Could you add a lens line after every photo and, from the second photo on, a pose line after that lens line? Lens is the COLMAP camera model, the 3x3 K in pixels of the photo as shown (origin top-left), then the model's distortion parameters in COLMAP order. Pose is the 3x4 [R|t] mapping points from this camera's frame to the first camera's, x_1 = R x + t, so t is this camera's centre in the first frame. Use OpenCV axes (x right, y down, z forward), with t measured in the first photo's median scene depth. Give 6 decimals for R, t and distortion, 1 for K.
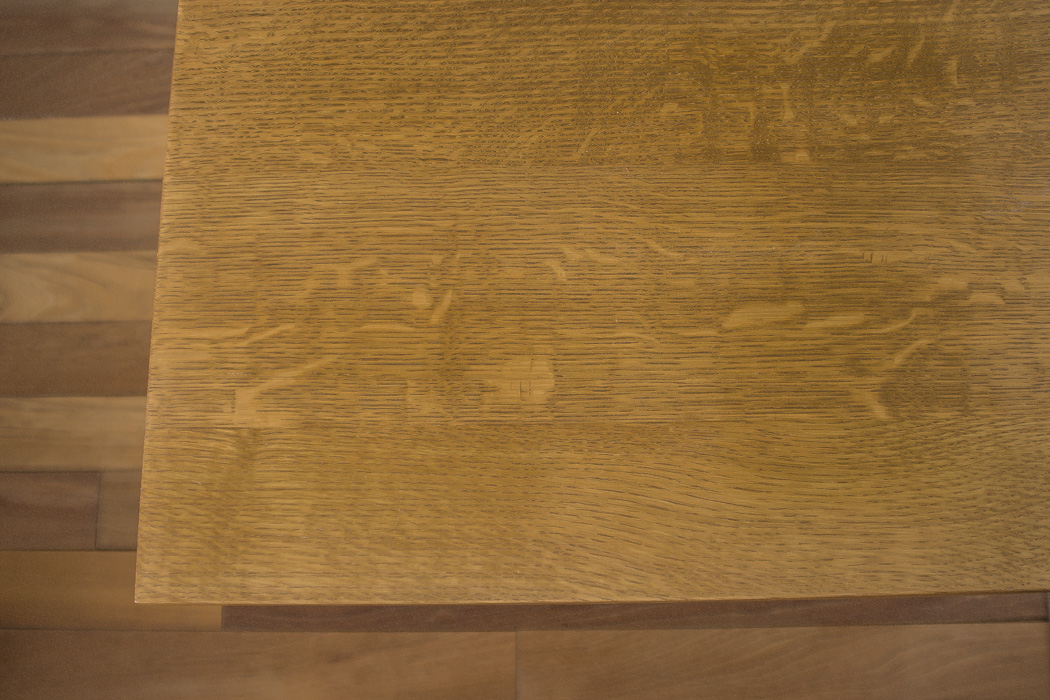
lens RADIAL K [[1291.6, 0, 525.0], [0, 1291.6, 350.0], [0, 0, 1]] dist [-0.172955, 0.137227]
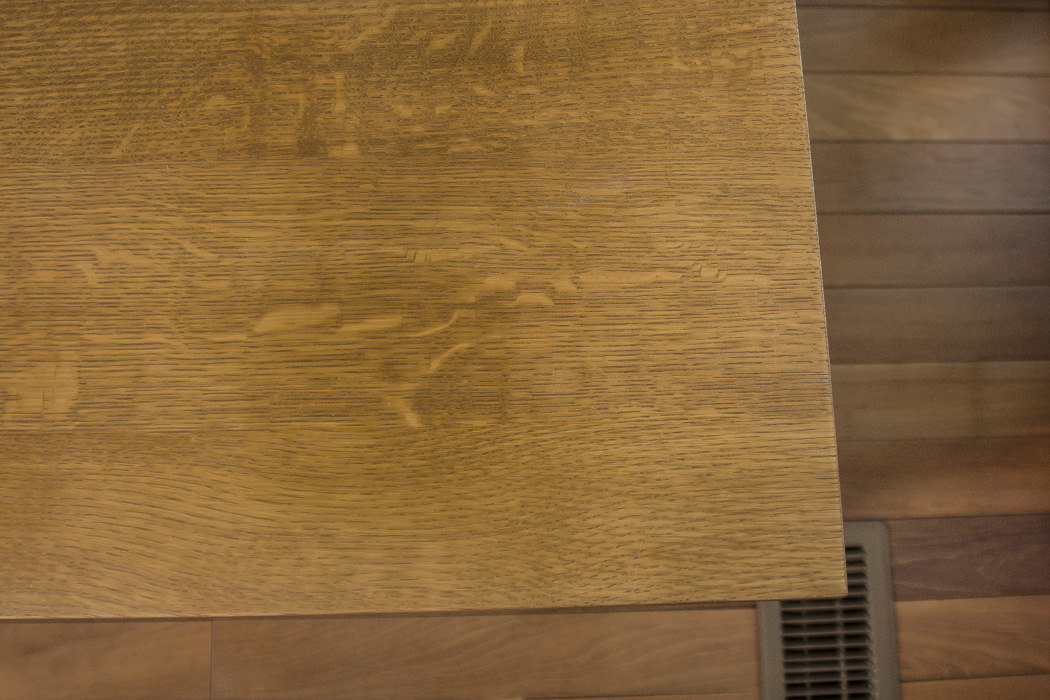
lens RADIAL K [[1291.6, 0, 525.0], [0, 1291.6, 350.0], [0, 0, 1]] dist [-0.172955, 0.137227]
pose [[0.997731, -0.007347, 0.066929, 0.288575], [0.004987, 0.999362, 0.035357, -0.036338], [-0.067146, -0.034943, 0.997131, 0.029646]]
